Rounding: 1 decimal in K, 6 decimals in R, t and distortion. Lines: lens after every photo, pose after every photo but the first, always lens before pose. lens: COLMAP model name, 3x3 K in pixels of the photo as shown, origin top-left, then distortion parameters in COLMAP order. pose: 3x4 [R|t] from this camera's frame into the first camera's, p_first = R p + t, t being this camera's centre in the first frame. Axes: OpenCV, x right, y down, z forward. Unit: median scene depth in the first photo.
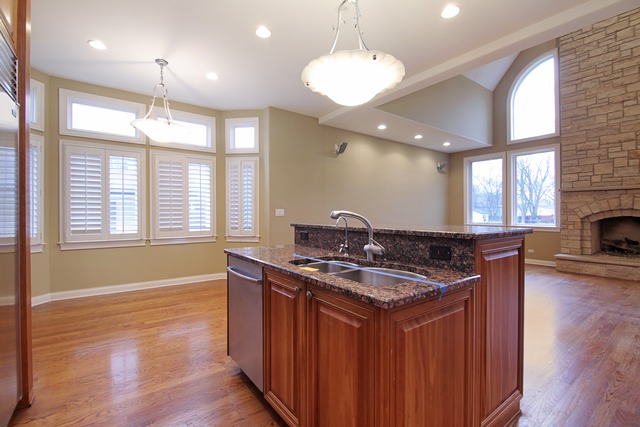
lens RADIAL K [[289.5, 0, 317.0], [0, 289.5, 215.1], [0, 0, 1]] dist [-0.006000, -0.004183]
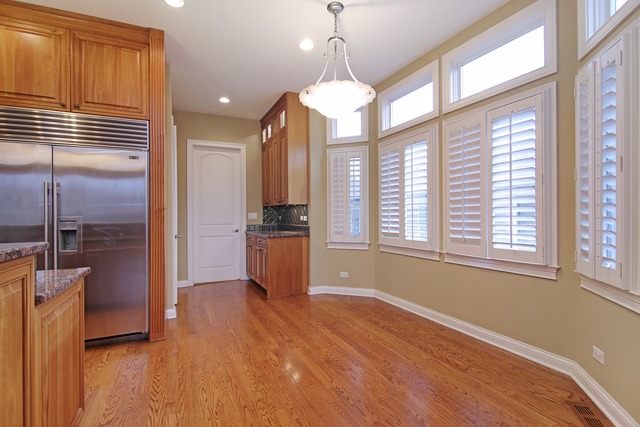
lens RADIAL K [[289.5, 0, 322.1], [0, 289.5, 213.8], [0, 0, 1]] dist [-0.006000, -0.004183]
pose [[-0.172284, -0.004054, -0.985039, 0.162943], [-0.000266, 0.999992, -0.004069, -0.005856], [0.985047, -0.000439, -0.172284, 0.959621]]
